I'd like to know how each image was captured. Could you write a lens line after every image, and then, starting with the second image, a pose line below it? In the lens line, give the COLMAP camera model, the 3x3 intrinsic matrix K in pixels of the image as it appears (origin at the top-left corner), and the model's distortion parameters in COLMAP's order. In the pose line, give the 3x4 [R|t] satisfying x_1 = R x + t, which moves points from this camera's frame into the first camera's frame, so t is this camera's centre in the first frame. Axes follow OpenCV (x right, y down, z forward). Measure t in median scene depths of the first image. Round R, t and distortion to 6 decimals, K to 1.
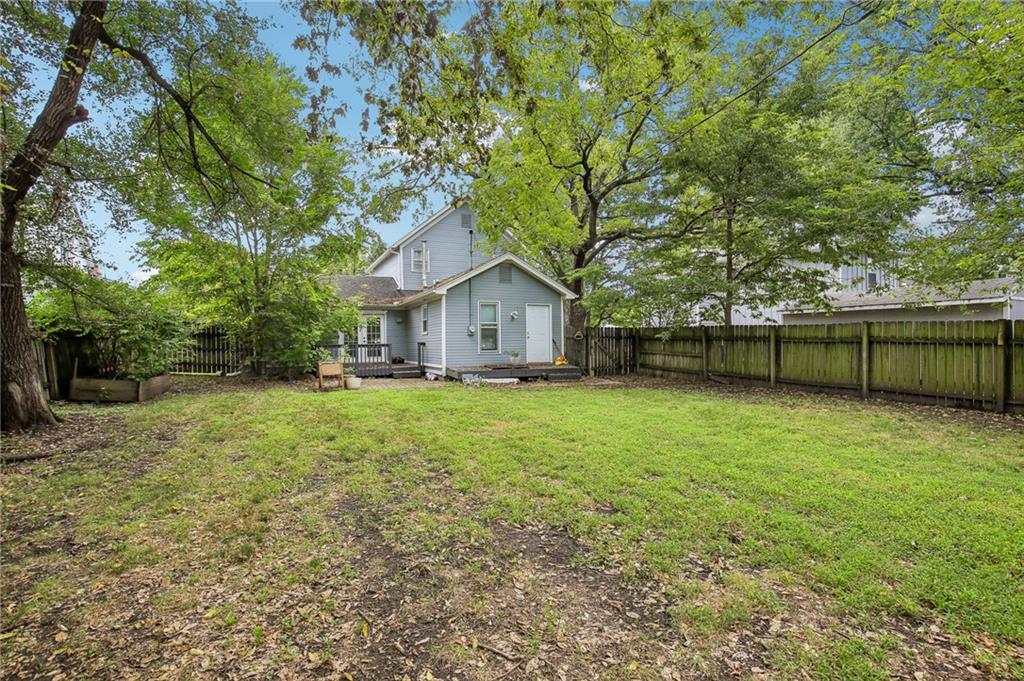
lens RADIAL K [[482.6, 0, 512.0], [0, 482.6, 340.5], [0, 0, 1]] dist [-0.002408, 0.000092]
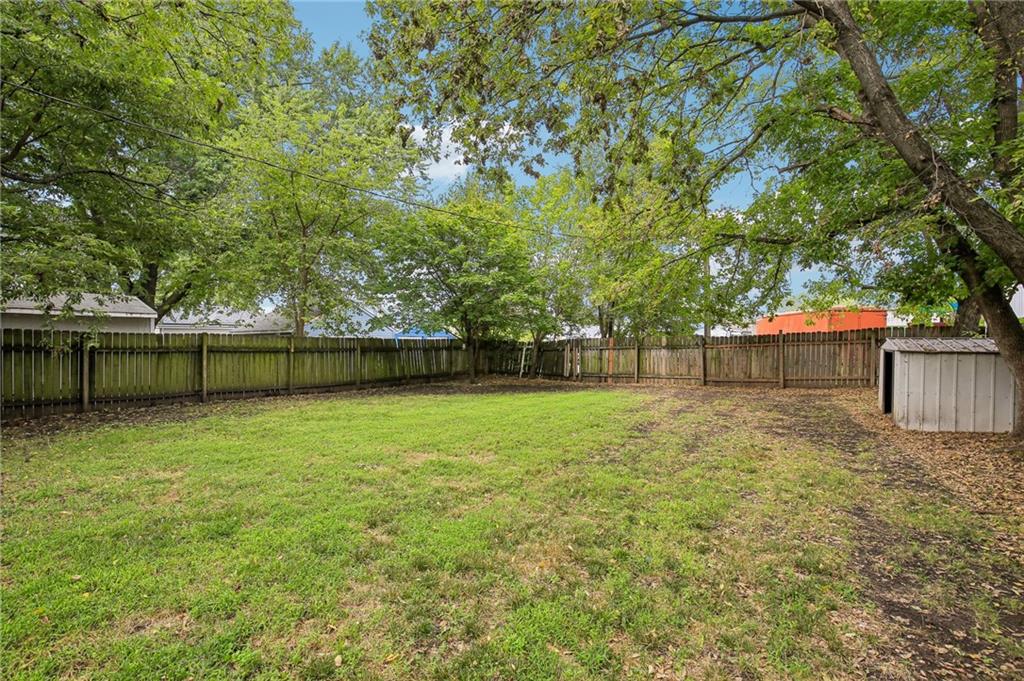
lens RADIAL K [[482.6, 0, 512.0], [0, 482.6, 340.5], [0, 0, 1]] dist [-0.002408, 0.000092]
pose [[-0.610728, 0.007715, 0.791803, -0.517341], [0.003877, 0.999970, -0.006753, -0.010331], [-0.791831, -0.001055, -0.610739, 1.048871]]
